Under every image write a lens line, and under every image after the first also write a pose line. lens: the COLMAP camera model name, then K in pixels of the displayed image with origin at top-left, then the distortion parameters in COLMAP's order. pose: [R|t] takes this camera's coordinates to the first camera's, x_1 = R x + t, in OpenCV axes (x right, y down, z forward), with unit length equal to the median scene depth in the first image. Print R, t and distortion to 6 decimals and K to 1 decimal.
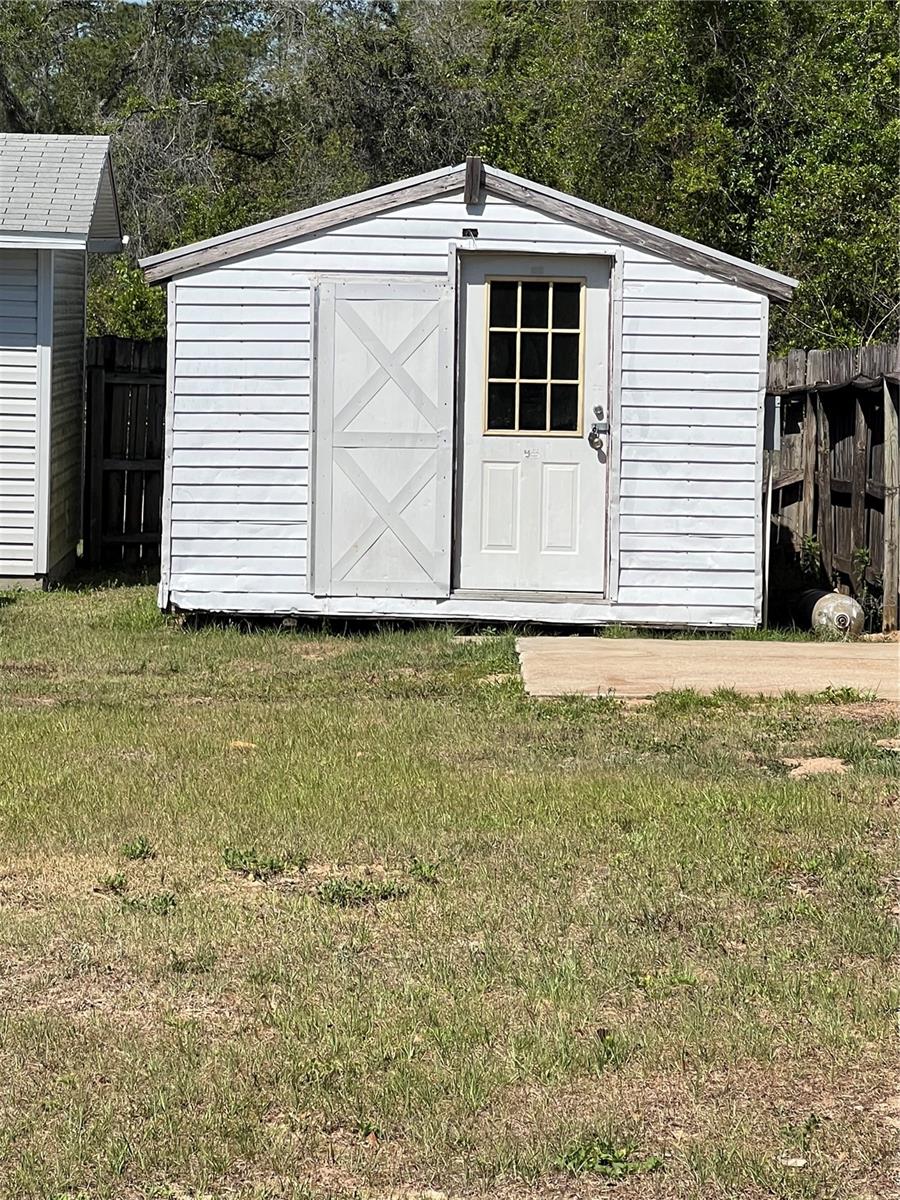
lens RADIAL K [[3995.6, 0, 450.4], [0, 3995.6, 598.8], [0, 0, 1]] dist [-0.160823, 0.000000]
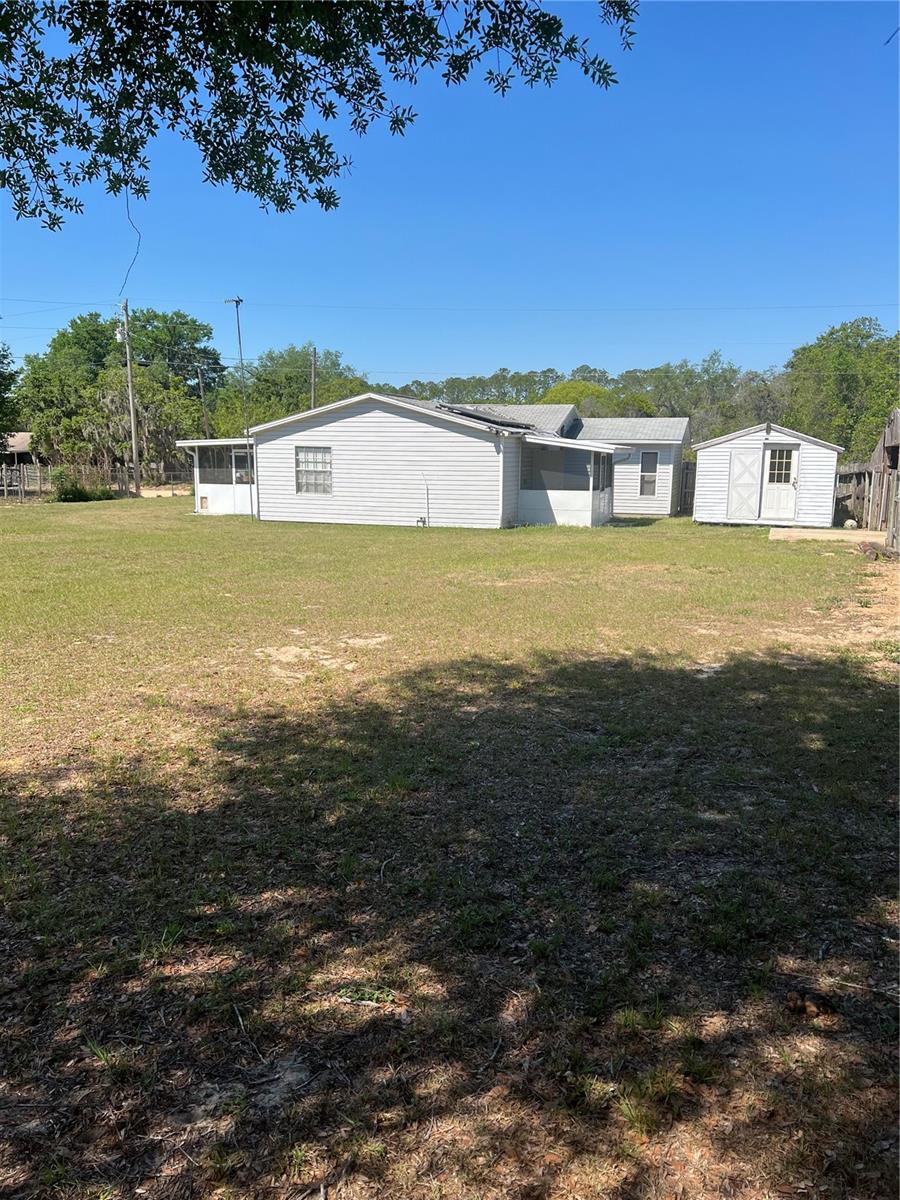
lens RADIAL K [[902.6, 0, 454.7], [0, 902.6, 606.9], [0, 0, 1]] dist [0.048442, -0.058060]
pose [[0.941284, 0.046244, -0.334433, 0.025262], [-0.014536, 0.995207, 0.096700, 0.003988], [0.337302, -0.086161, 0.937445, -0.109691]]
